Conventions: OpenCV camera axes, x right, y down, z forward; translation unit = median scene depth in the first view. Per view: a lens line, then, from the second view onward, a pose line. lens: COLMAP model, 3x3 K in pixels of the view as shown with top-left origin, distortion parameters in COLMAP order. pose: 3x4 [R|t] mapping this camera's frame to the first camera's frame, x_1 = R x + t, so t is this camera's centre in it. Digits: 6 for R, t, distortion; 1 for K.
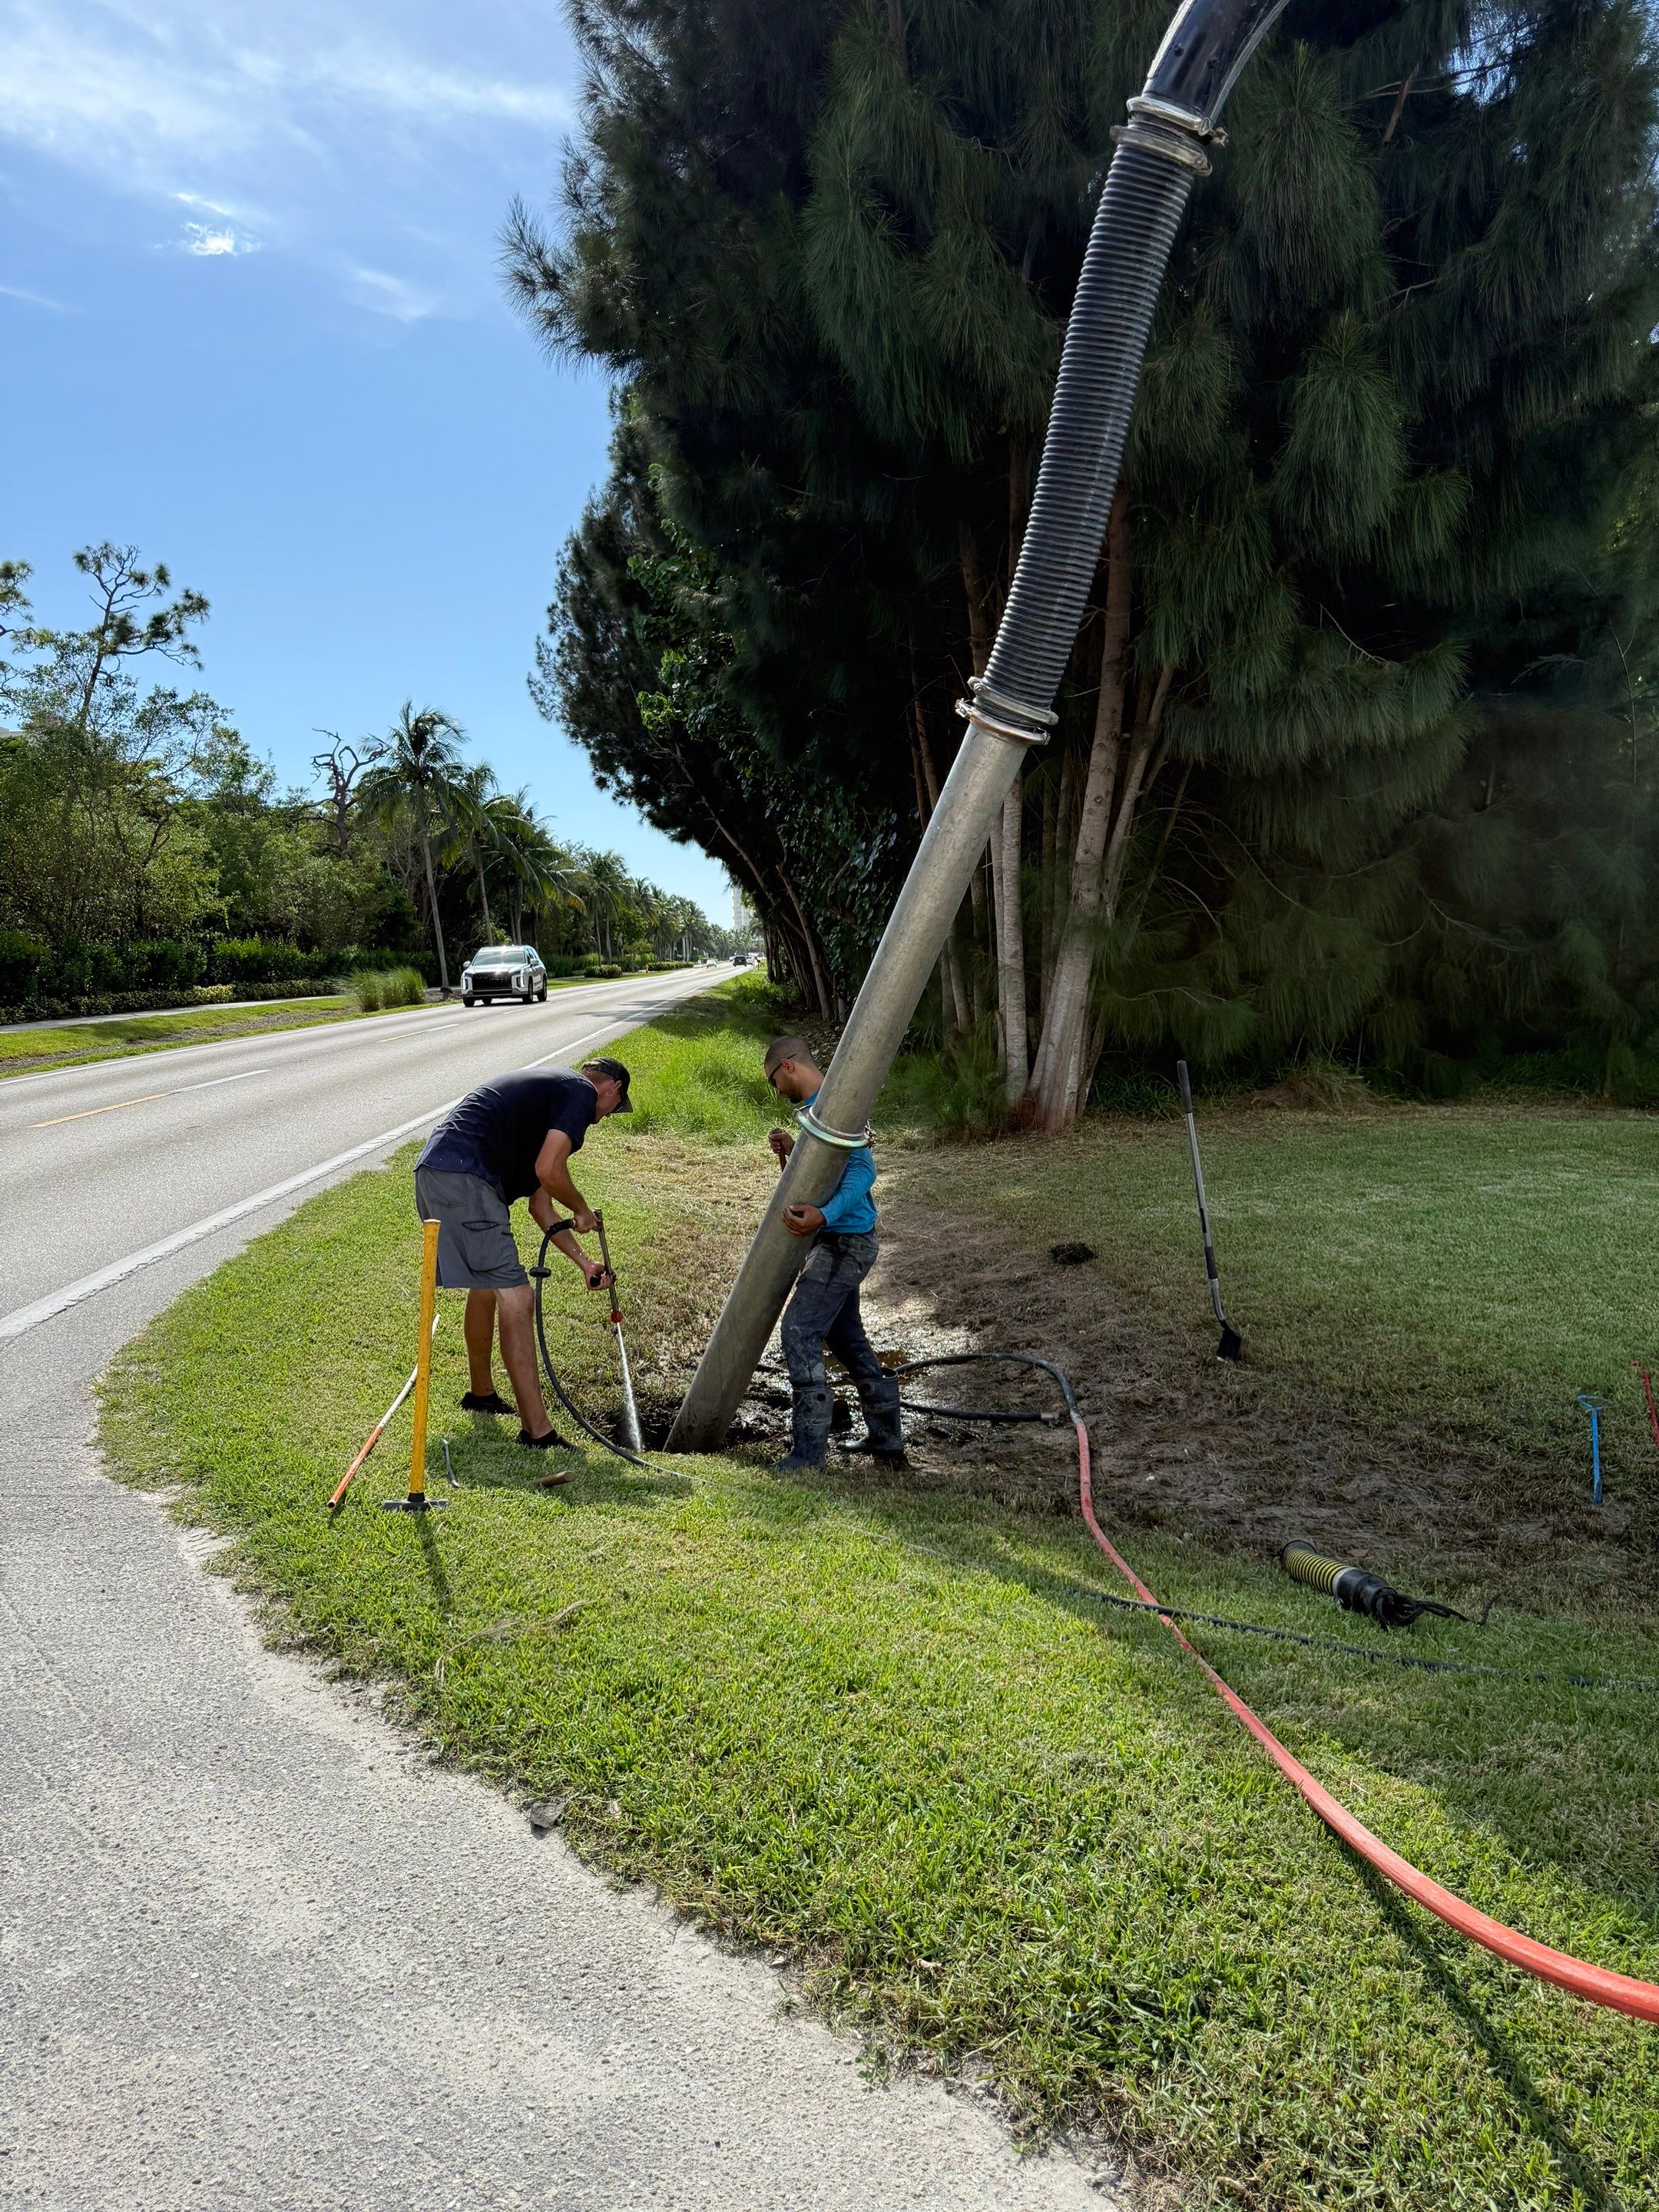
lens RADIAL K [[1565.3, 0, 801.8], [0, 1565.3, 1089.4], [0, 0, 1]] dist [0.023573, -0.018787]
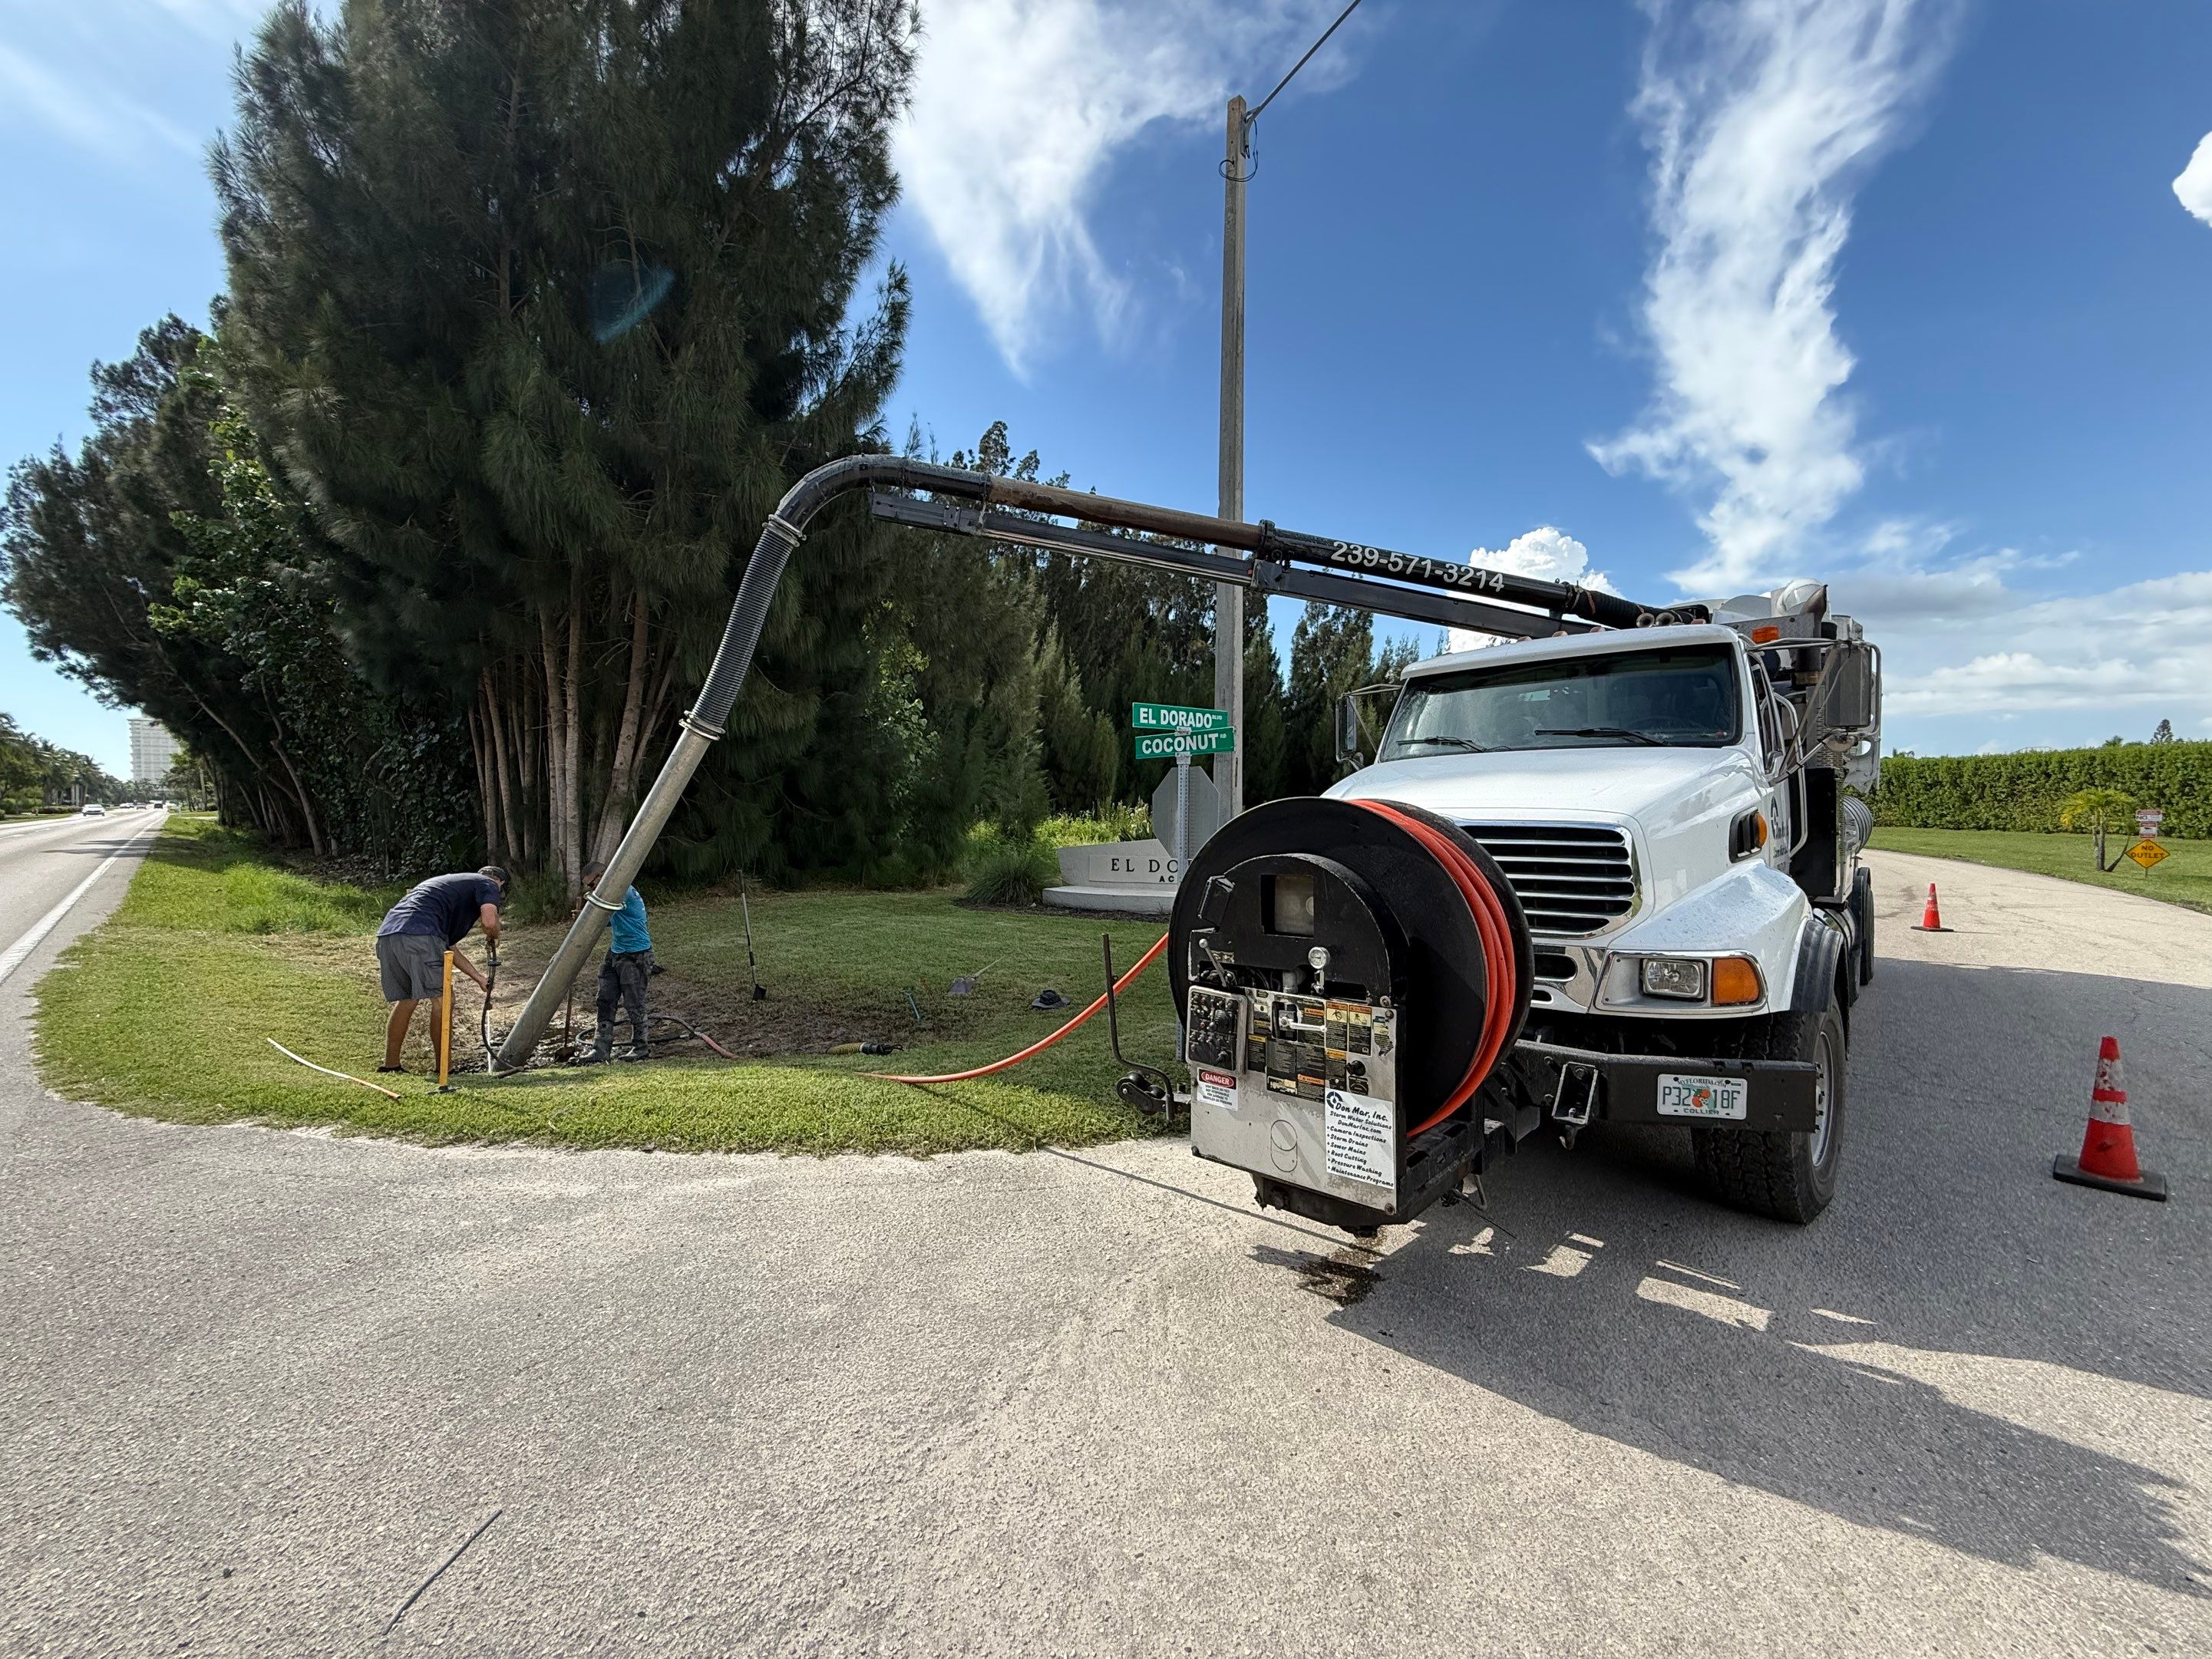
lens RADIAL K [[883.8, 0, 1108.8], [0, 883.8, 823.0], [0, 0, 1]] dist [-0.002315, 0.000203]
pose [[0.698125, 0.016797, 0.715779, -0.218948], [0.038197, 0.997427, -0.060662, 0.007971], [-0.714956, 0.069690, 0.695688, -0.206050]]
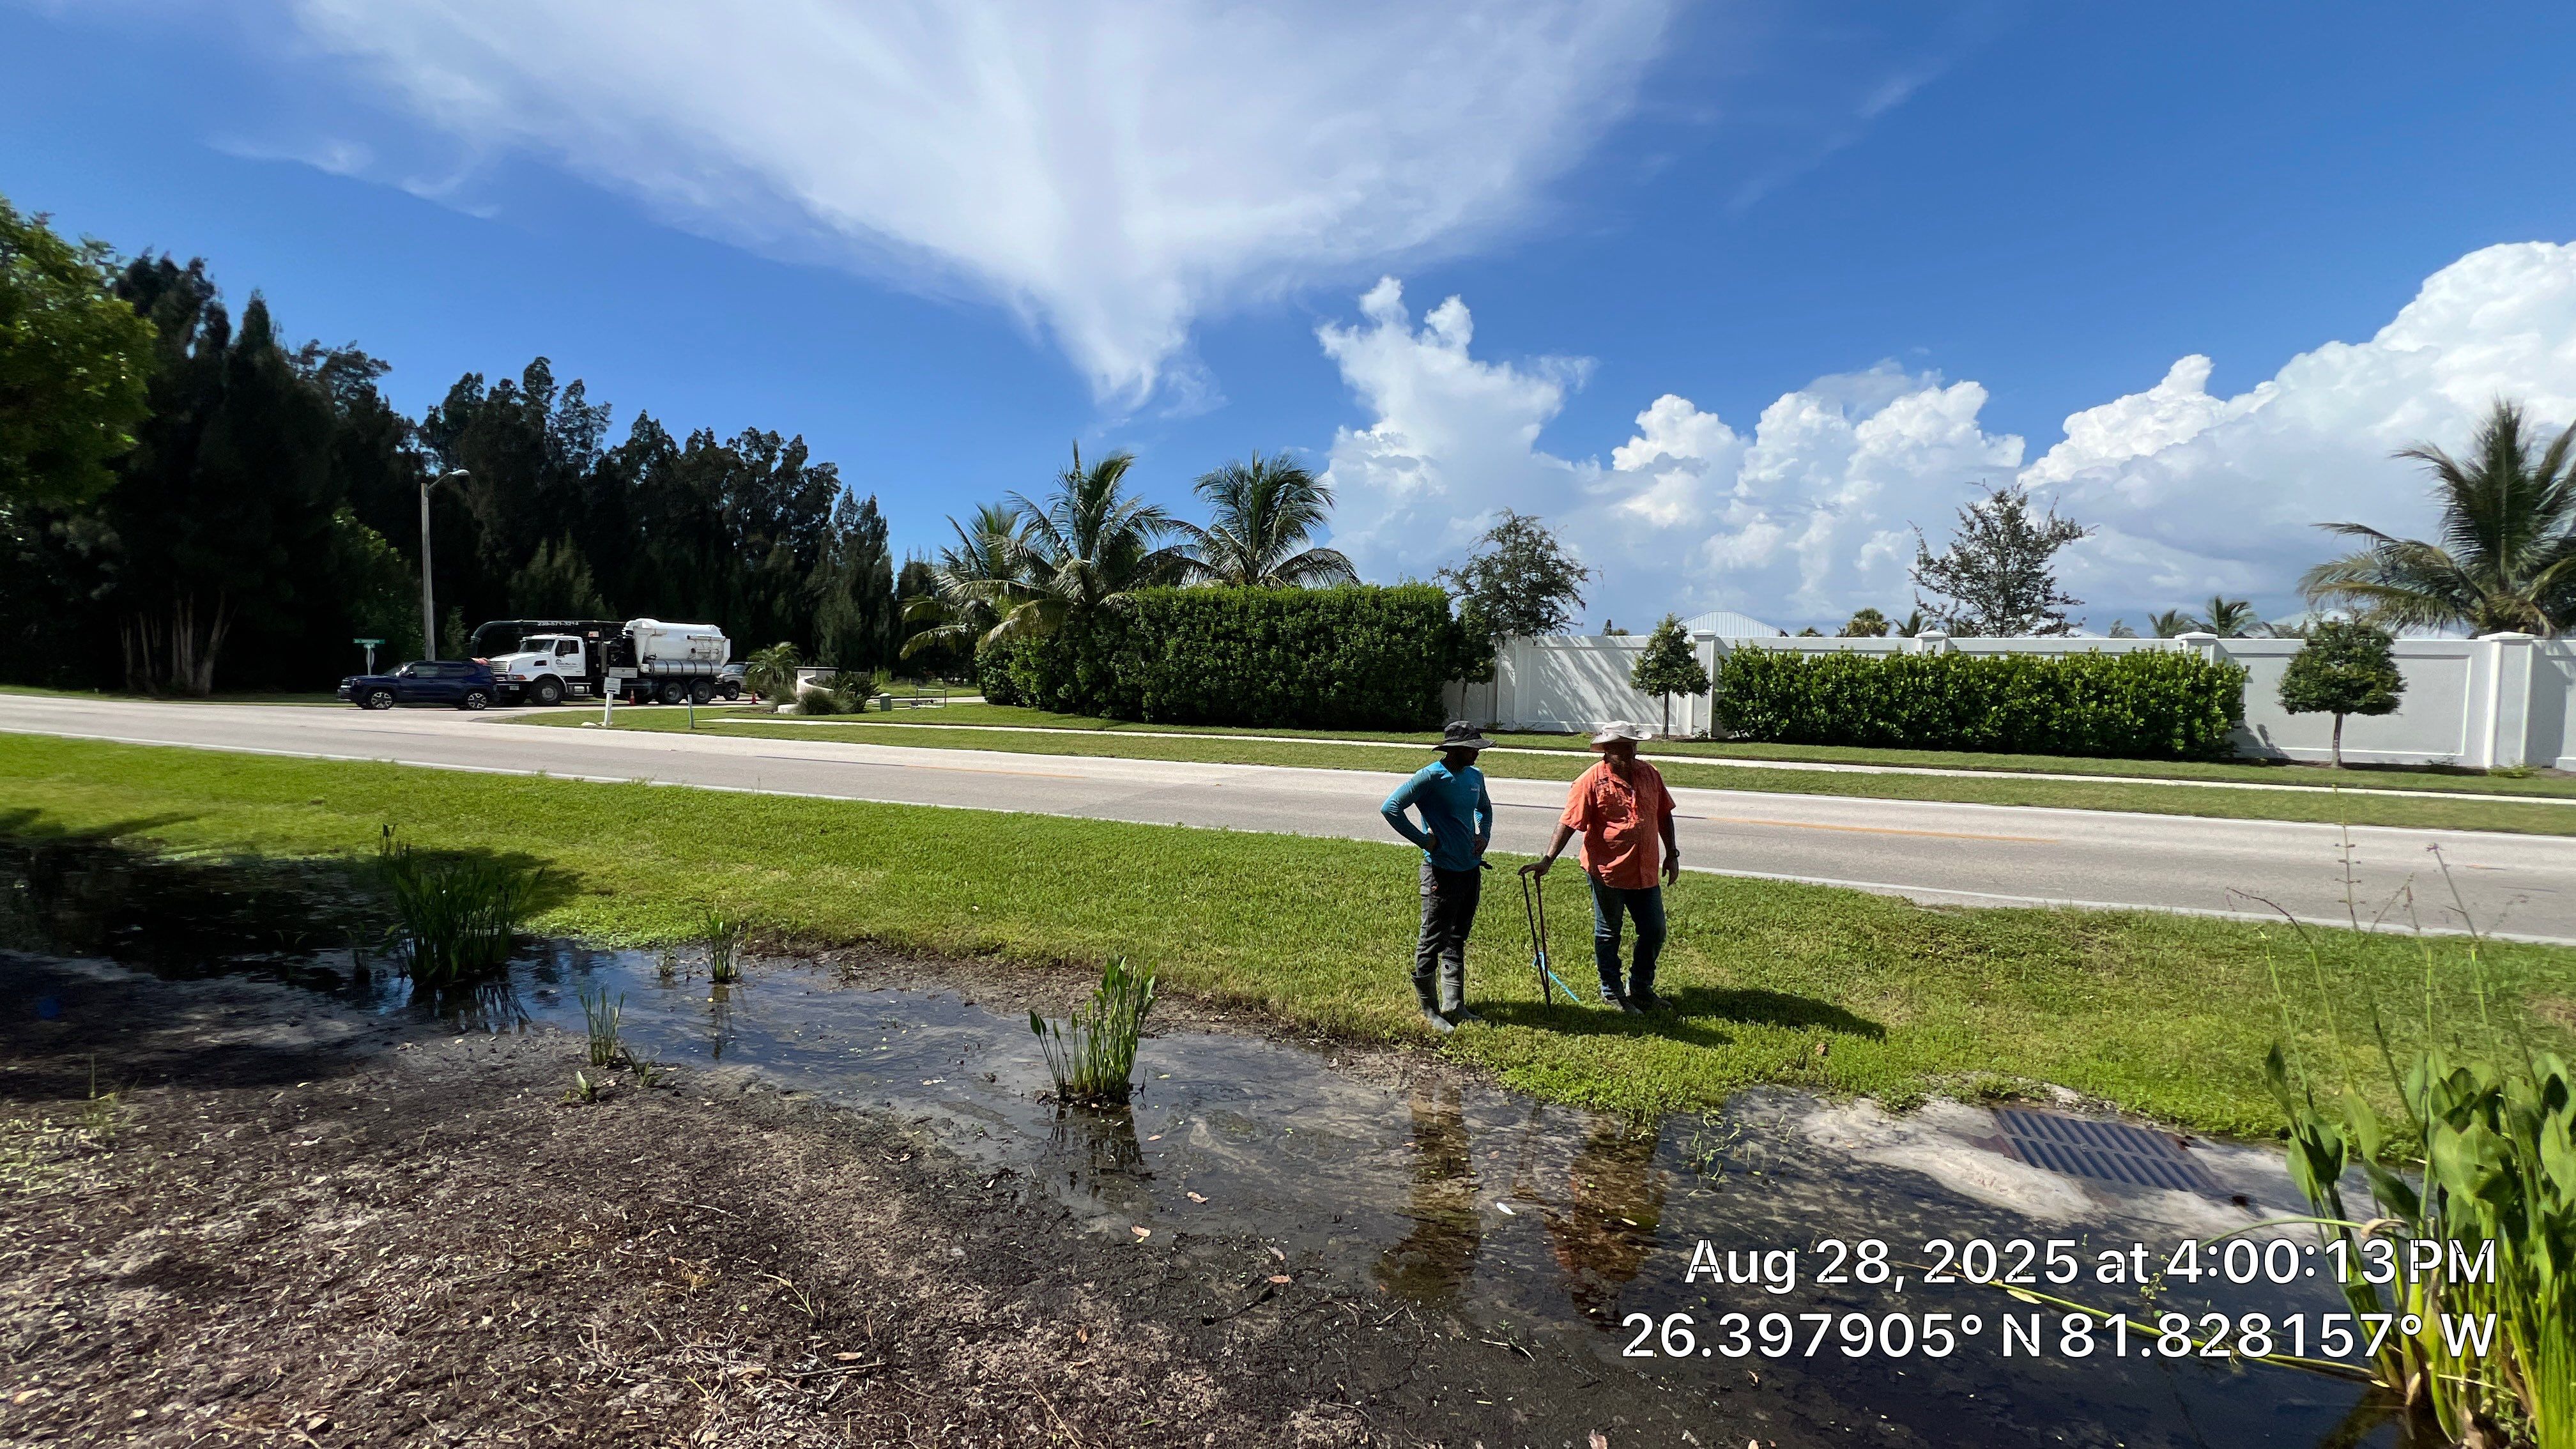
lens RADIAL K [[1033.6, 0, 1260.4], [0, 1033.6, 715.0], [0, 0, 1]] dist [-0.002345, 0.000912]
pose [[0.408778, 0.002264, 0.912631, -1.948498], [0.054038, 0.998182, -0.026680, 0.473032], [-0.911032, 0.060223, 0.407913, -4.536039]]
